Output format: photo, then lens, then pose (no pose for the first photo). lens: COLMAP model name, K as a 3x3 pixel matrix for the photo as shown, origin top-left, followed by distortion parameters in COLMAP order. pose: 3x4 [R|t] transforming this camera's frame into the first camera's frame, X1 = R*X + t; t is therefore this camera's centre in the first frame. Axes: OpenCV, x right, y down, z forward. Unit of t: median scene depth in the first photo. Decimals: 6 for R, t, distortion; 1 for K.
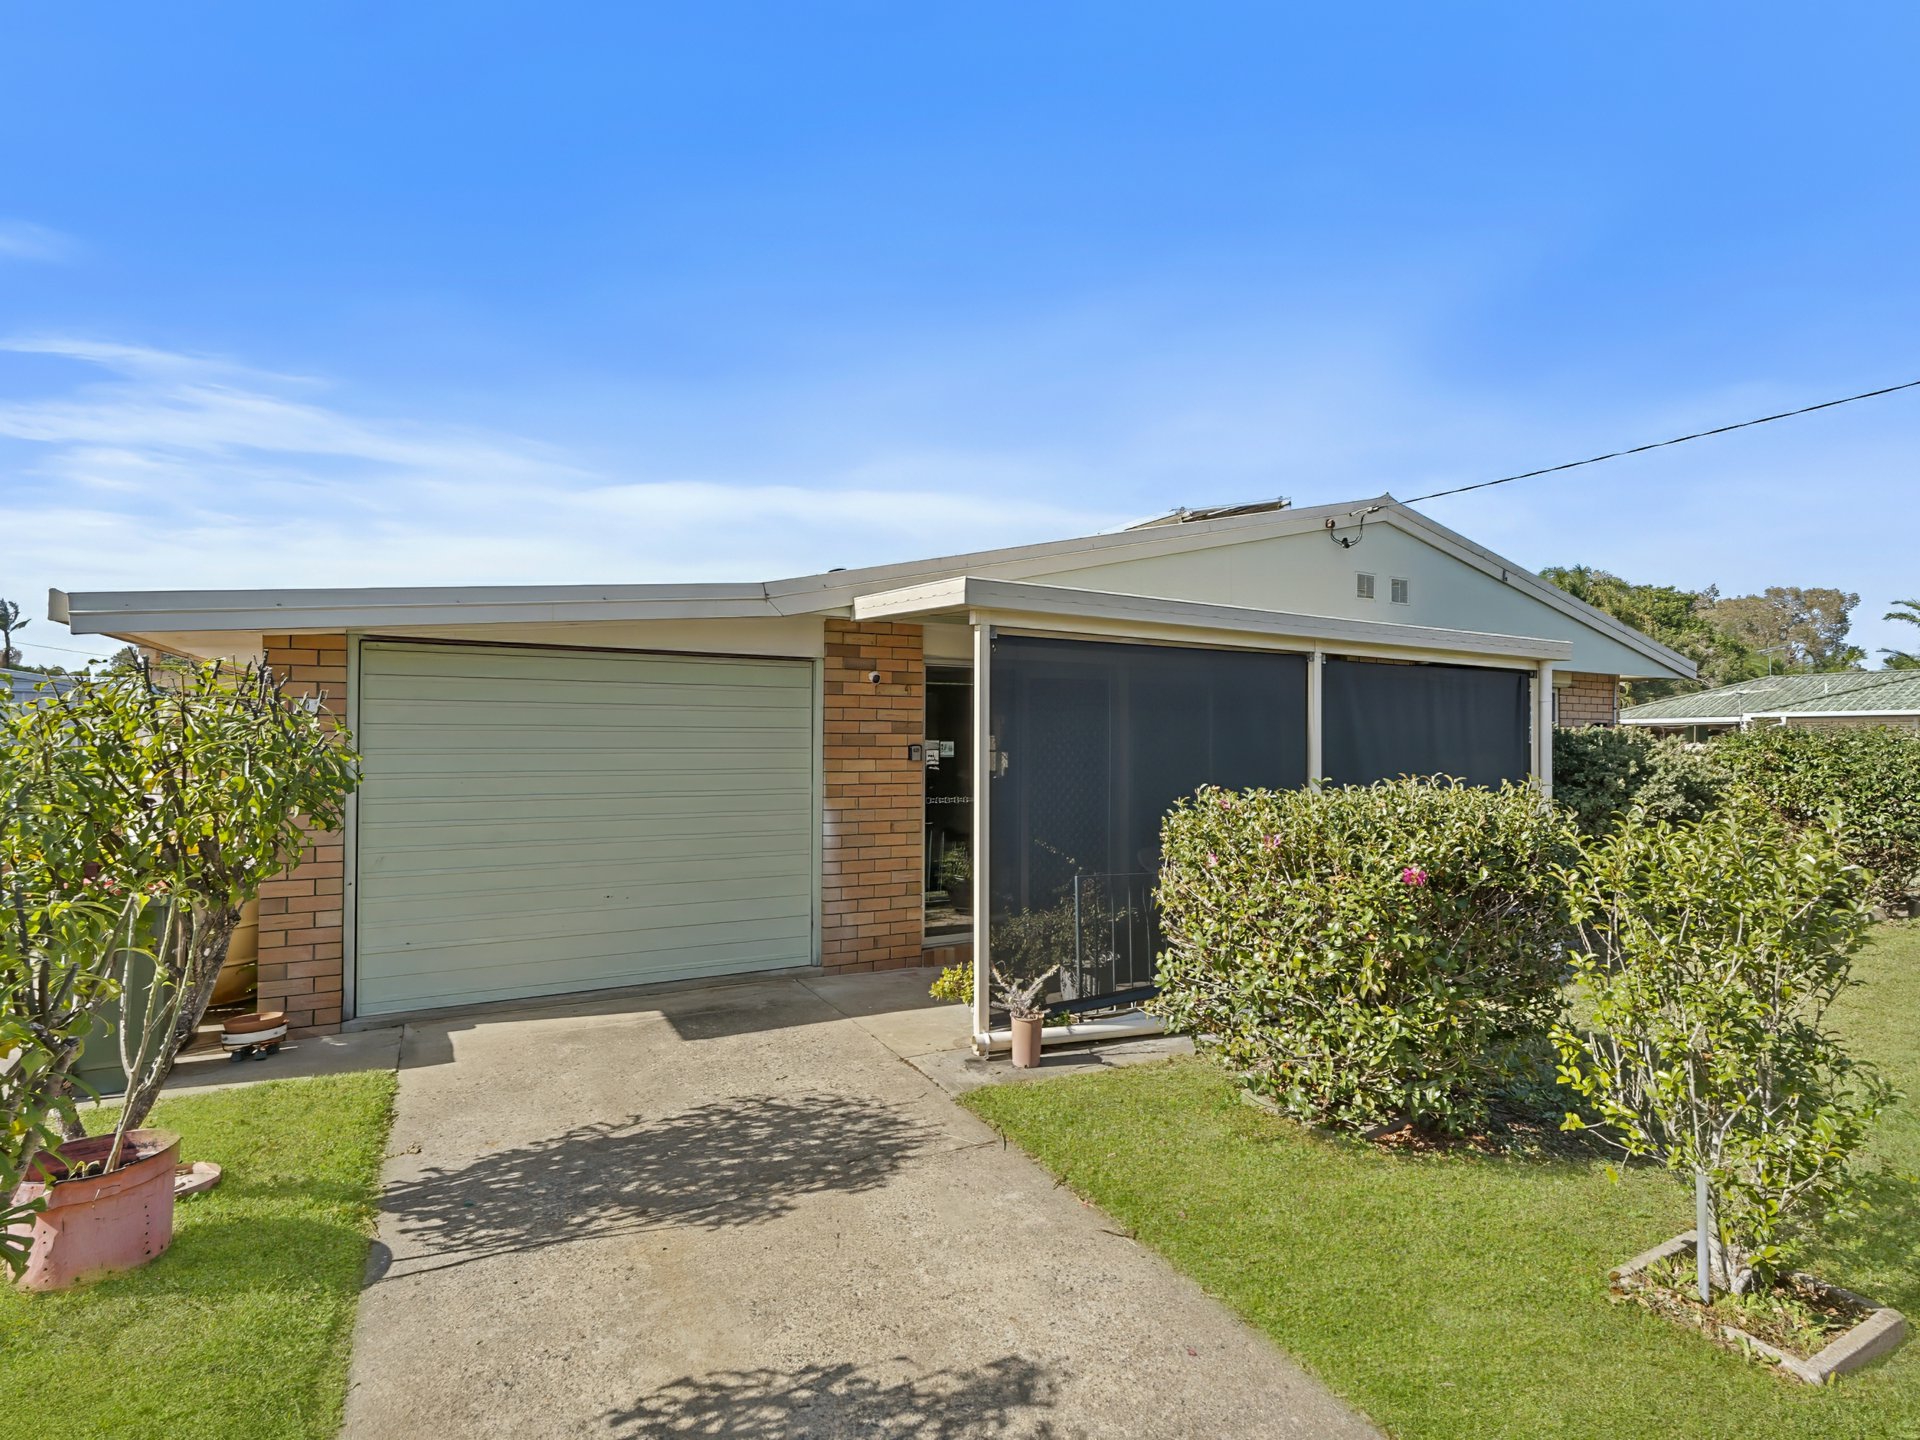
lens RADIAL K [[965.4, 0, 964.8], [0, 965.4, 740.8], [0, 0, 1]] dist [-0.001813, 0.000020]
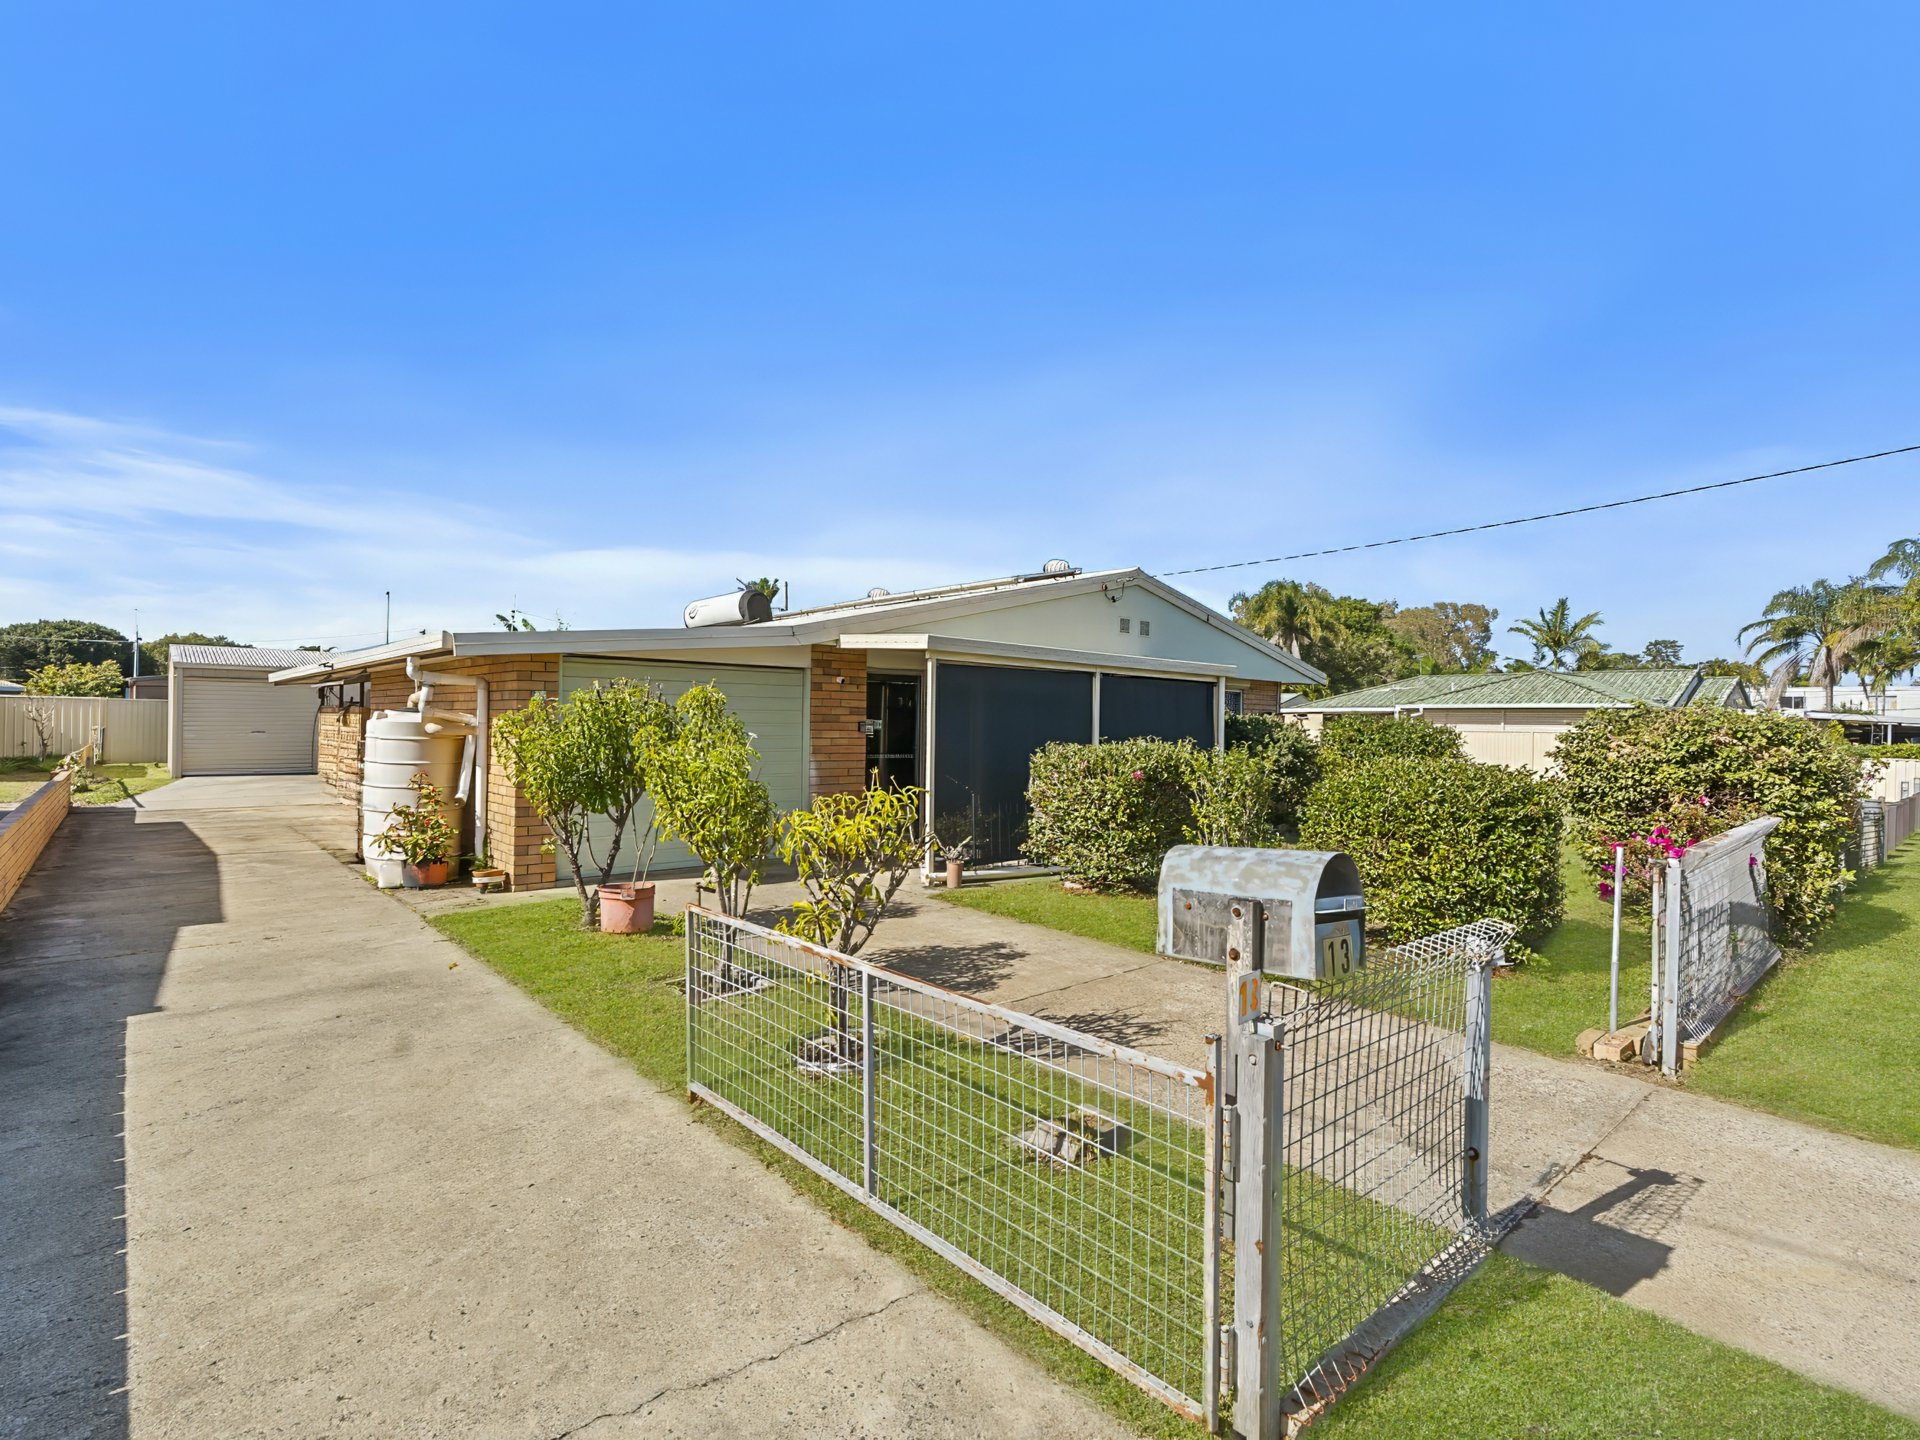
lens RADIAL K [[965.4, 0, 964.8], [0, 965.4, 740.8], [0, 0, 1]] dist [-0.001813, 0.000020]
pose [[0.974429, 0.004659, 0.224645, -0.255594], [-0.009207, 0.999773, 0.019200, 0.003189], [-0.224505, -0.020778, 0.974251, -0.637484]]
